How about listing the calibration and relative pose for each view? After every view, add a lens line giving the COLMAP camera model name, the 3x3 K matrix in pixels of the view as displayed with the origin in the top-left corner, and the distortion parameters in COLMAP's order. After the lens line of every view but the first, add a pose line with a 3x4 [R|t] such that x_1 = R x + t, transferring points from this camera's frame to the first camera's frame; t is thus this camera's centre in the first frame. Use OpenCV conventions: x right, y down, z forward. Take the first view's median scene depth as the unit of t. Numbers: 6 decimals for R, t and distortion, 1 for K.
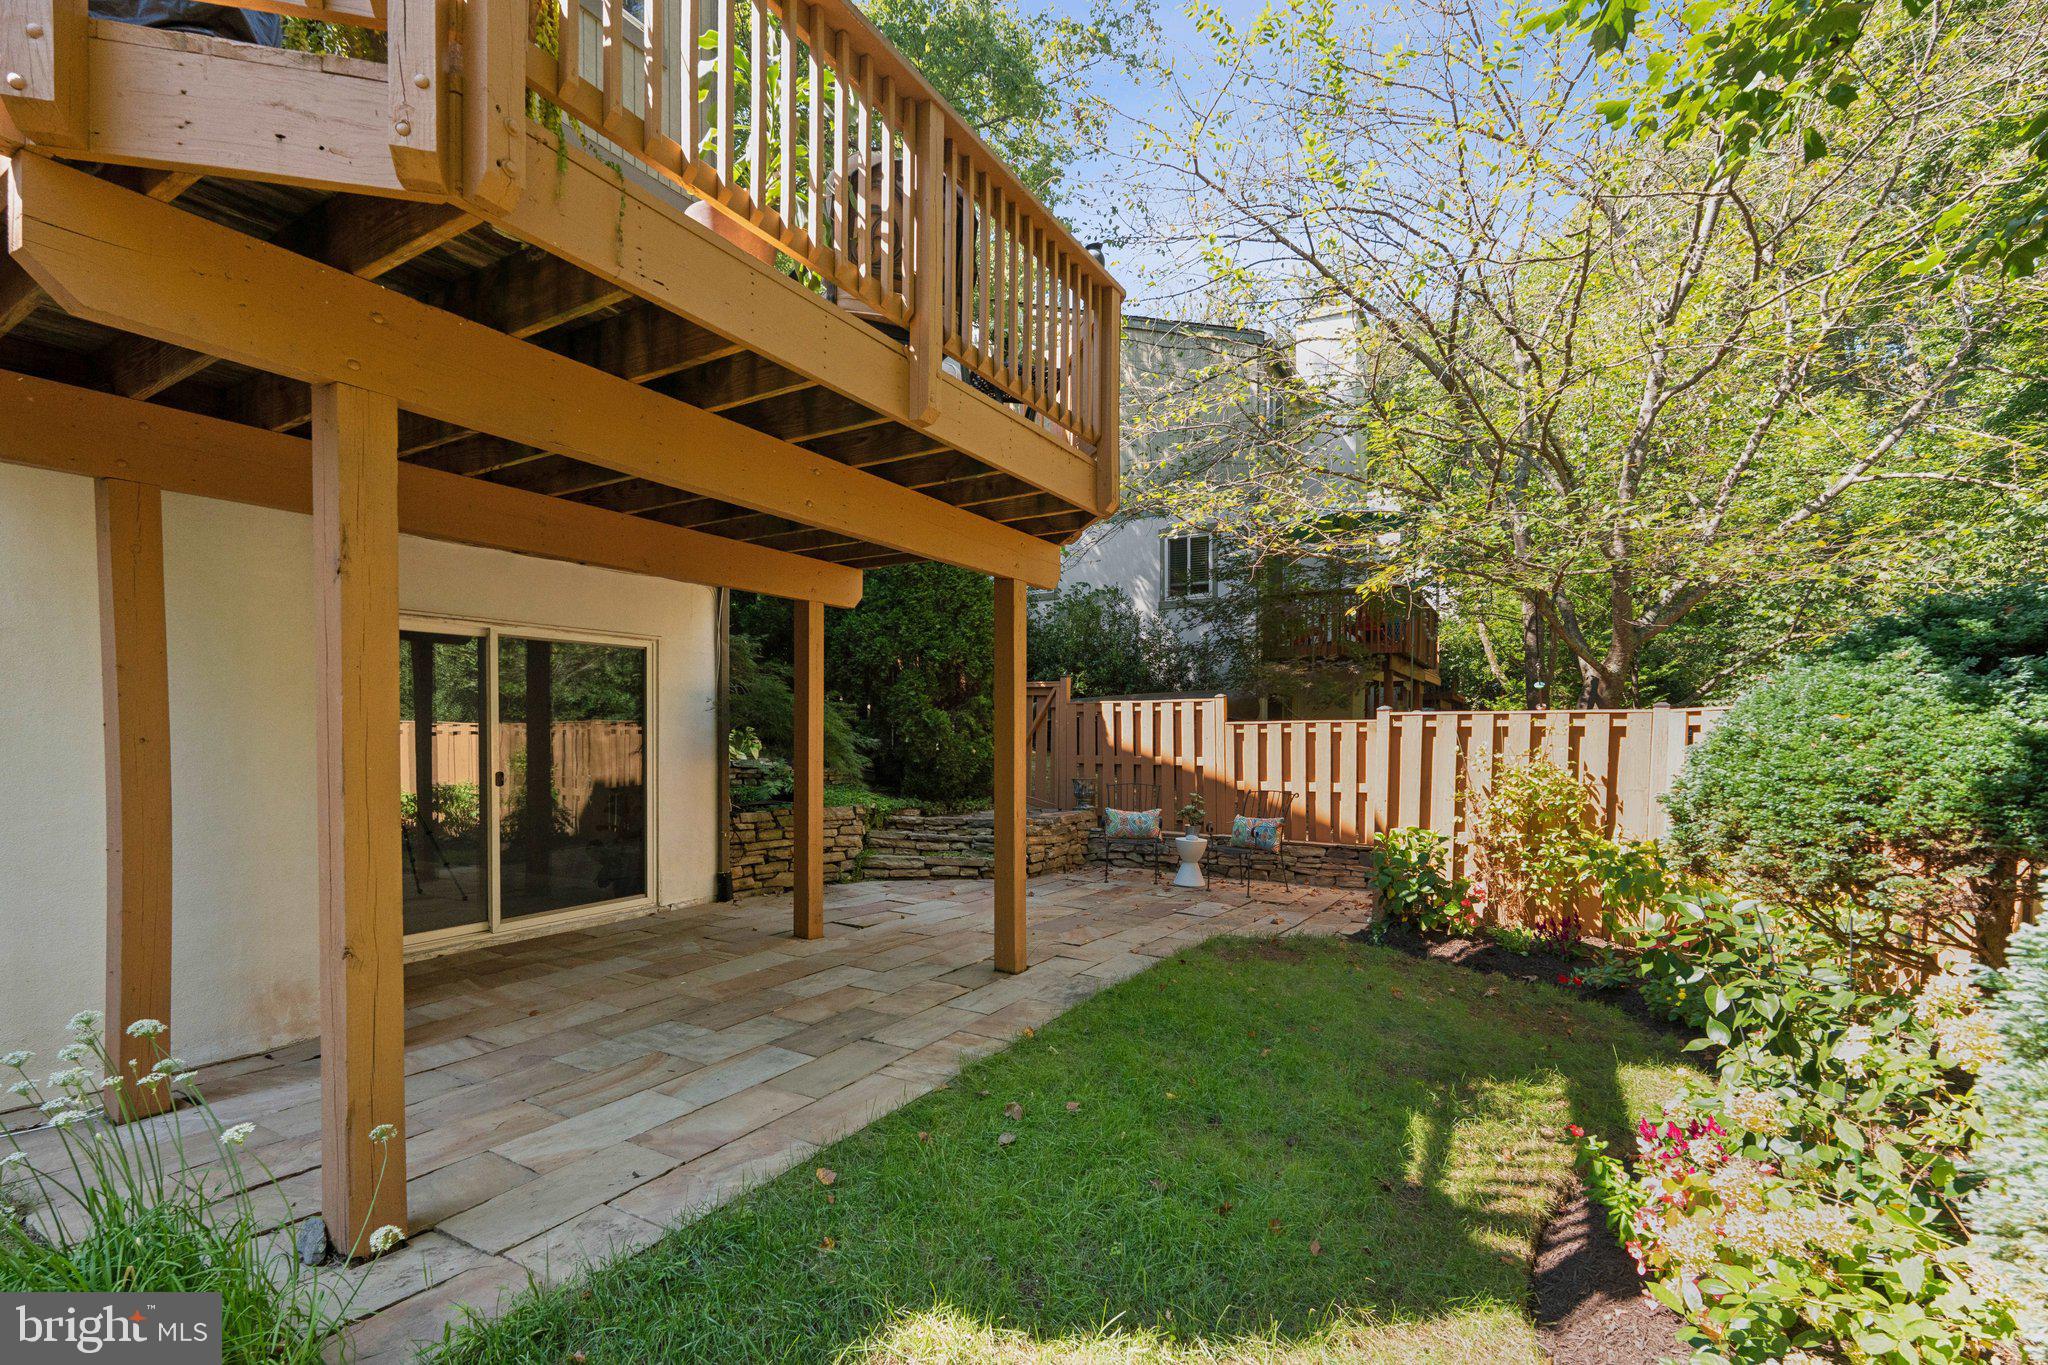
lens RADIAL K [[916.0, 0, 1026.2], [0, 916.0, 743.6], [0, 0, 1]] dist [0.000197, 0.000039]
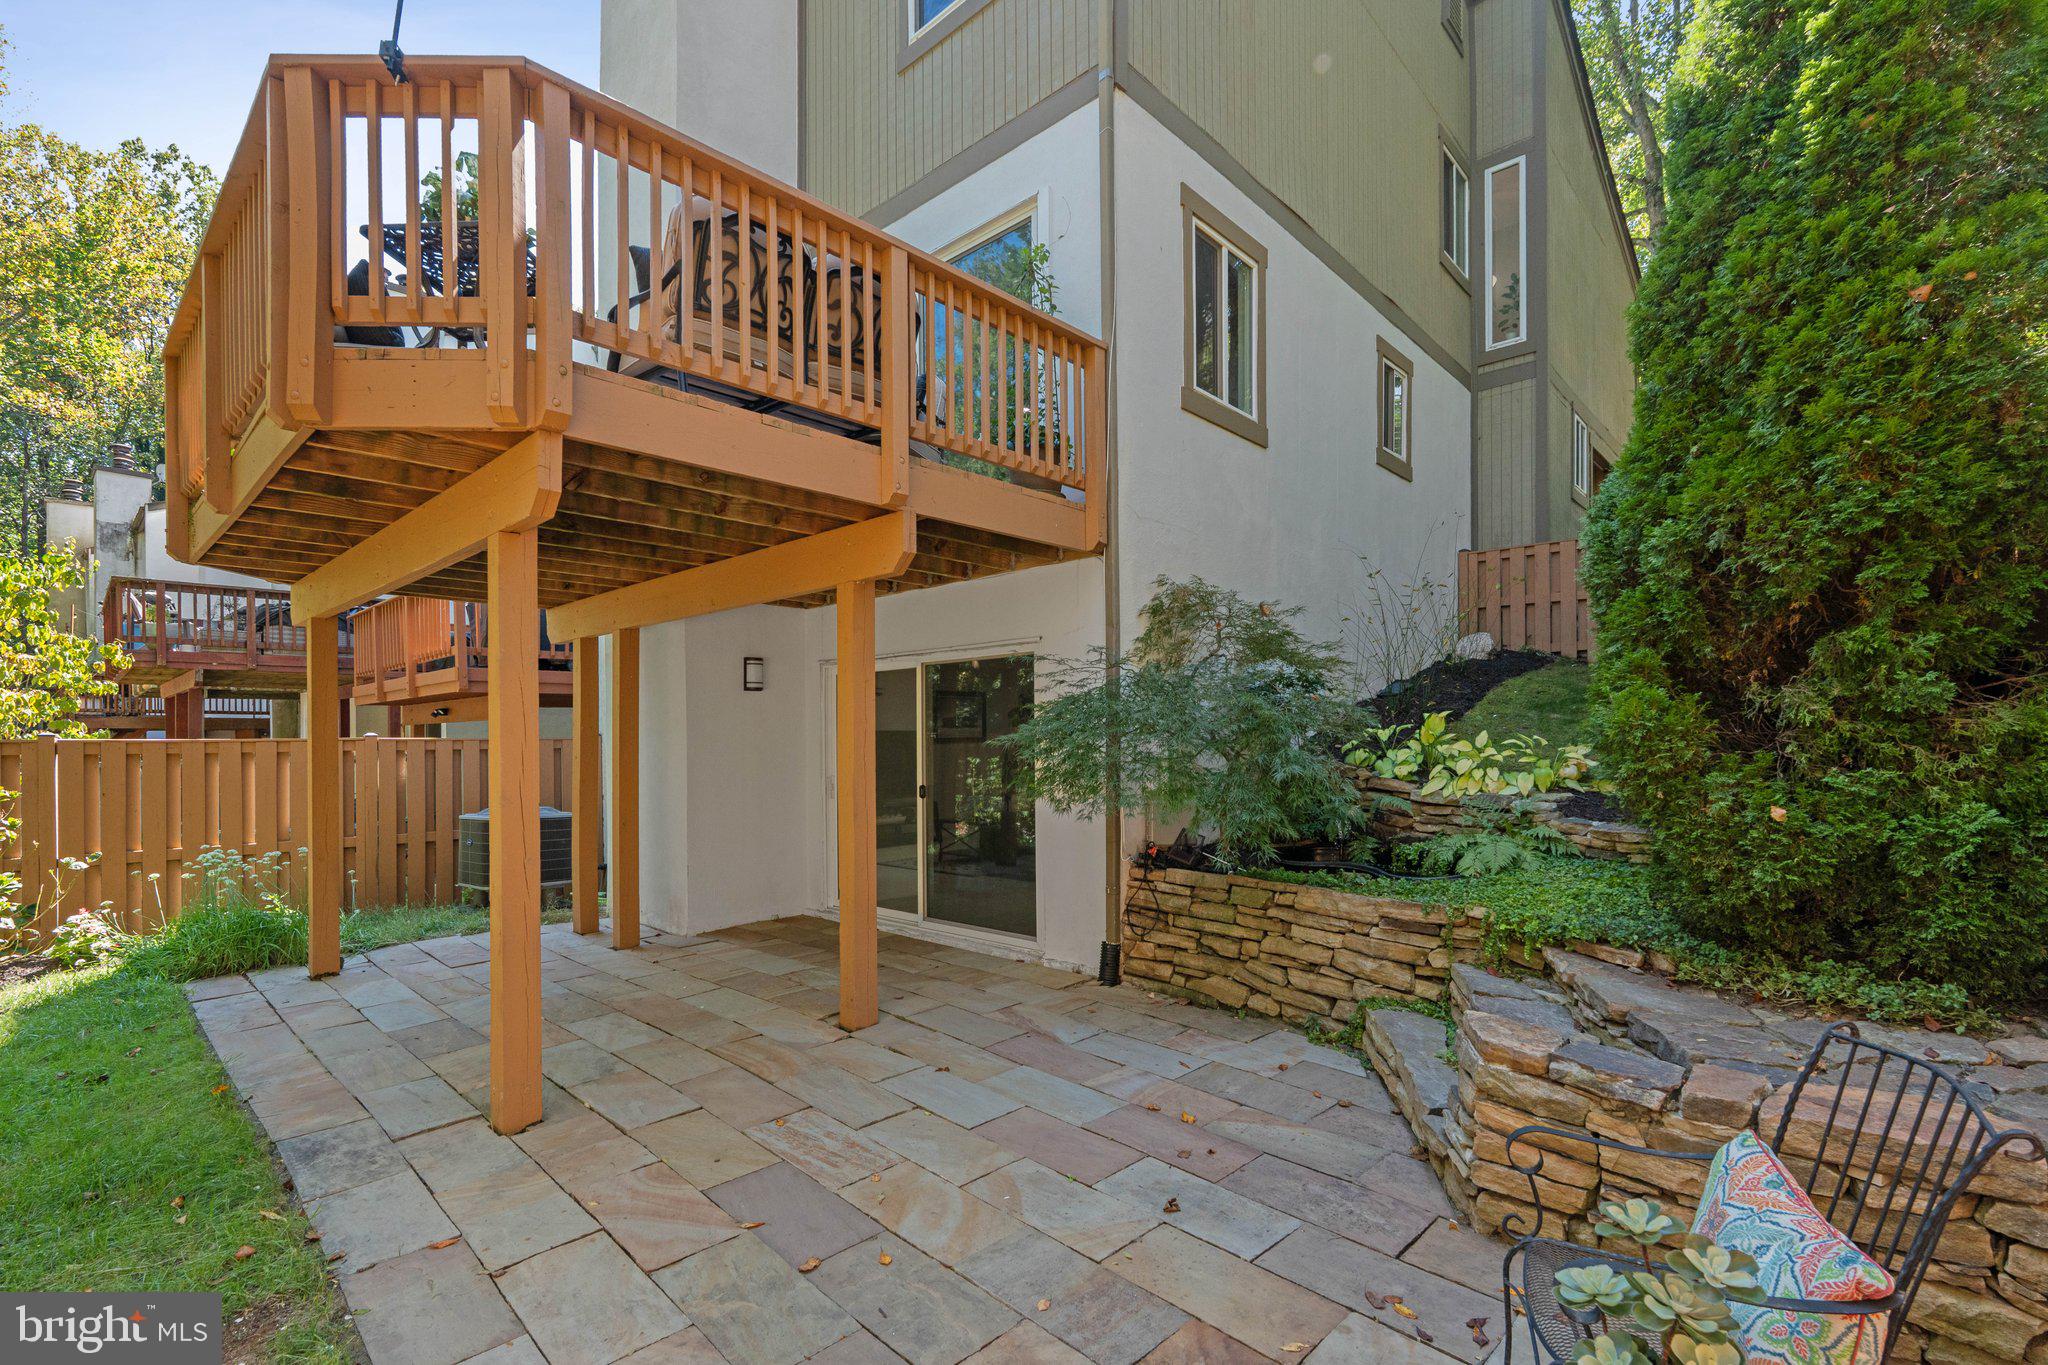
lens RADIAL K [[923.9, 0, 1025.4], [0, 923.9, 738.5], [0, 0, 1]] dist [0.001212, 0.000255]
pose [[-0.230585, -0.002443, -0.973049, 0.535239], [0.000726, 0.999996, -0.002683, -0.024783], [0.973052, -0.001325, -0.230583, 1.491039]]
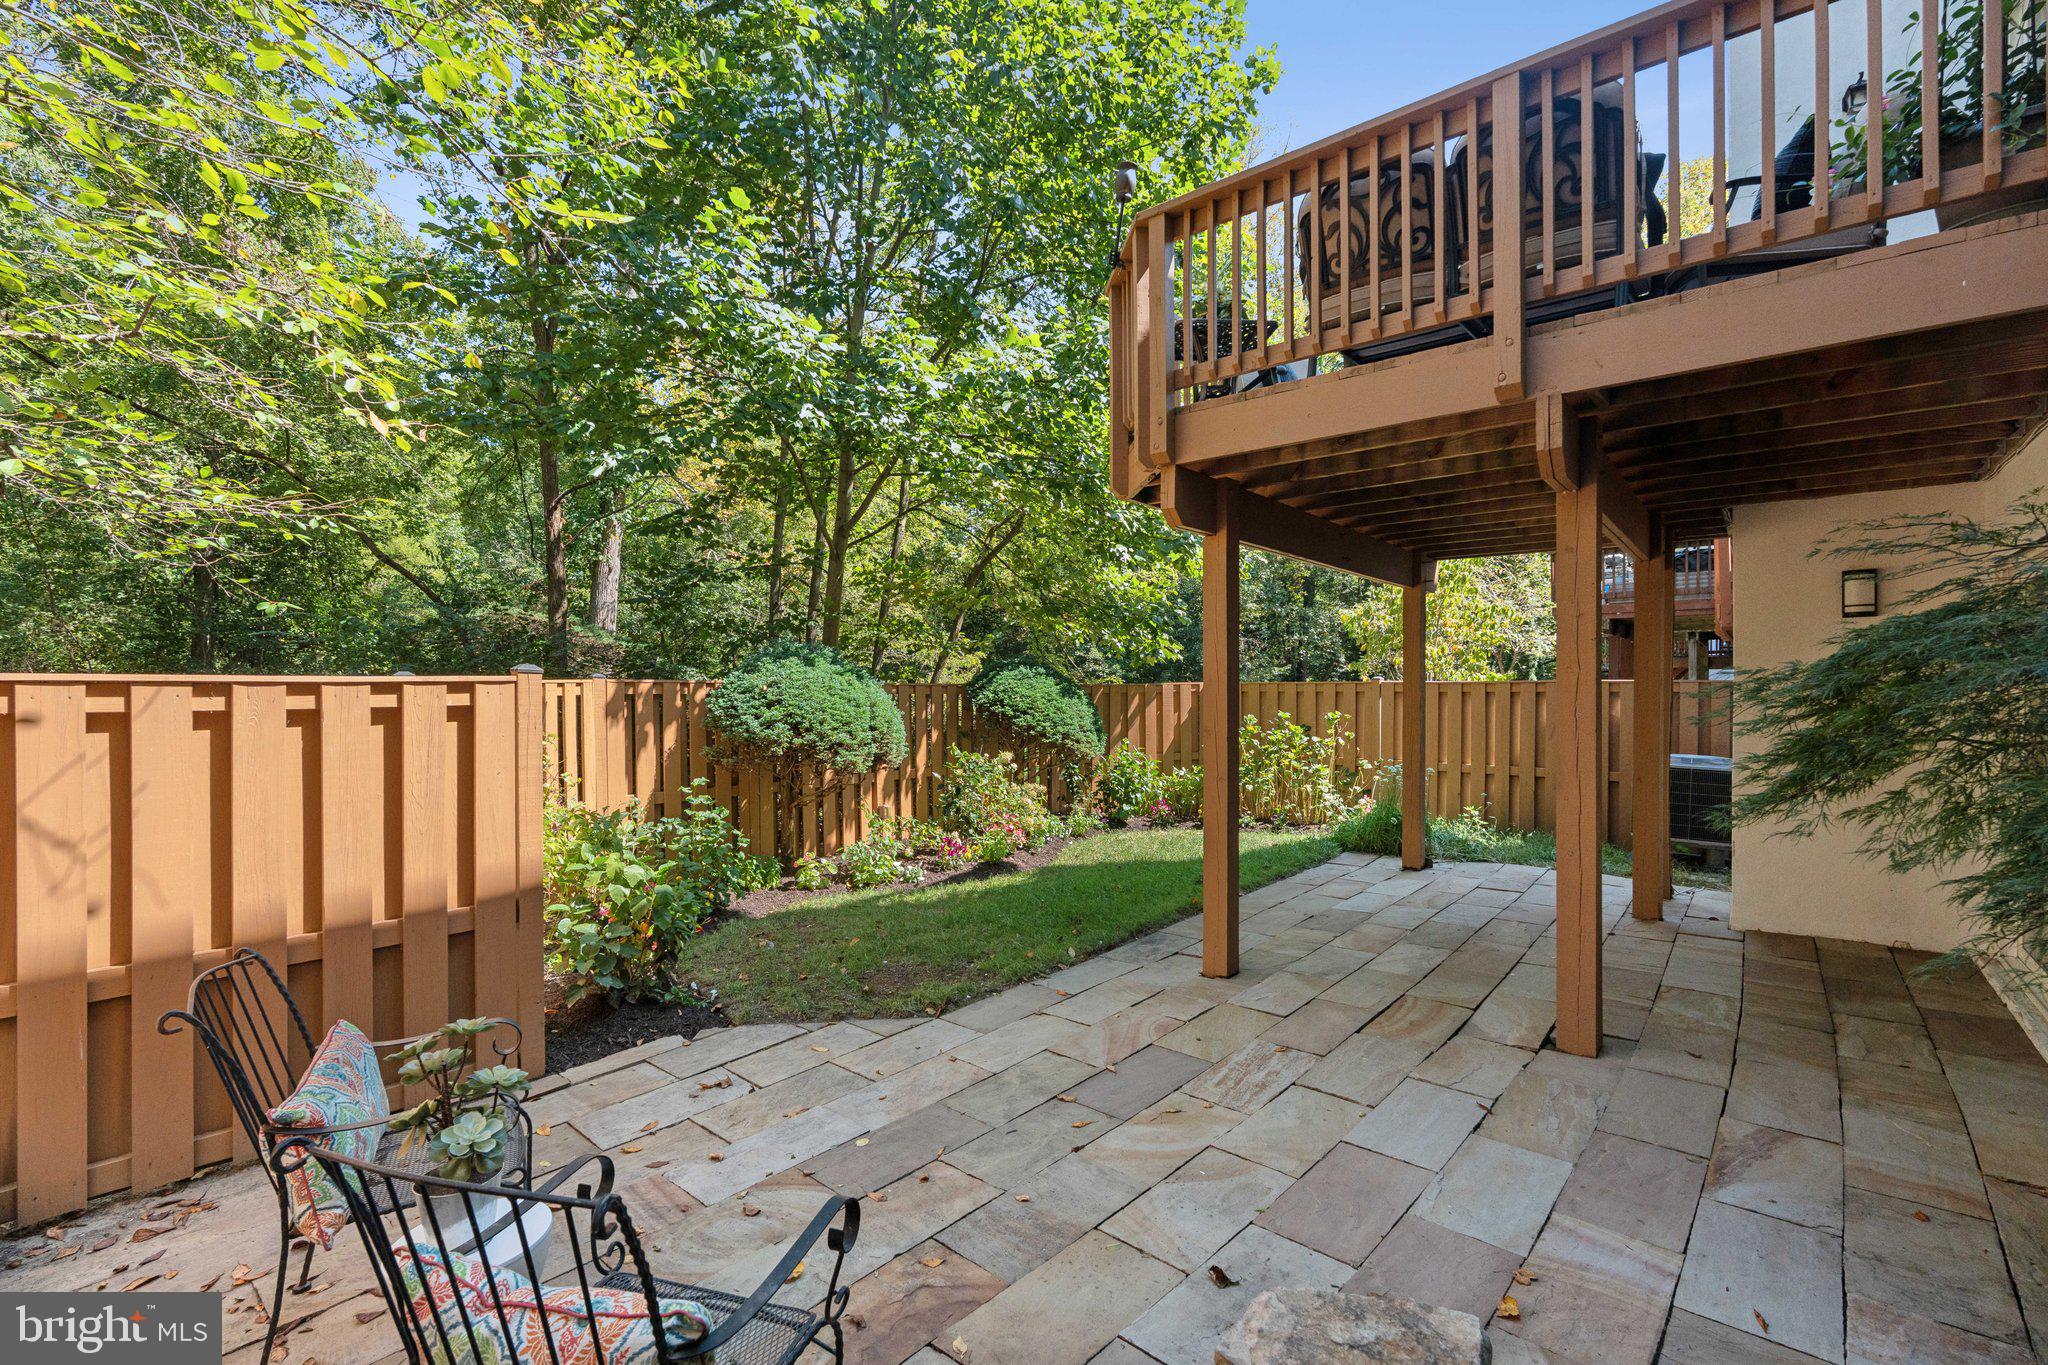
lens RADIAL K [[915.9, 0, 1010.8], [0, 915.9, 690.3], [0, 0, 1]] dist [0.001060, 0.000190]
pose [[-0.983961, -0.001690, 0.178377, 0.022098], [0.000656, 0.999914, 0.013096, -0.035325], [-0.178383, 0.013003, -0.983875, 1.879908]]
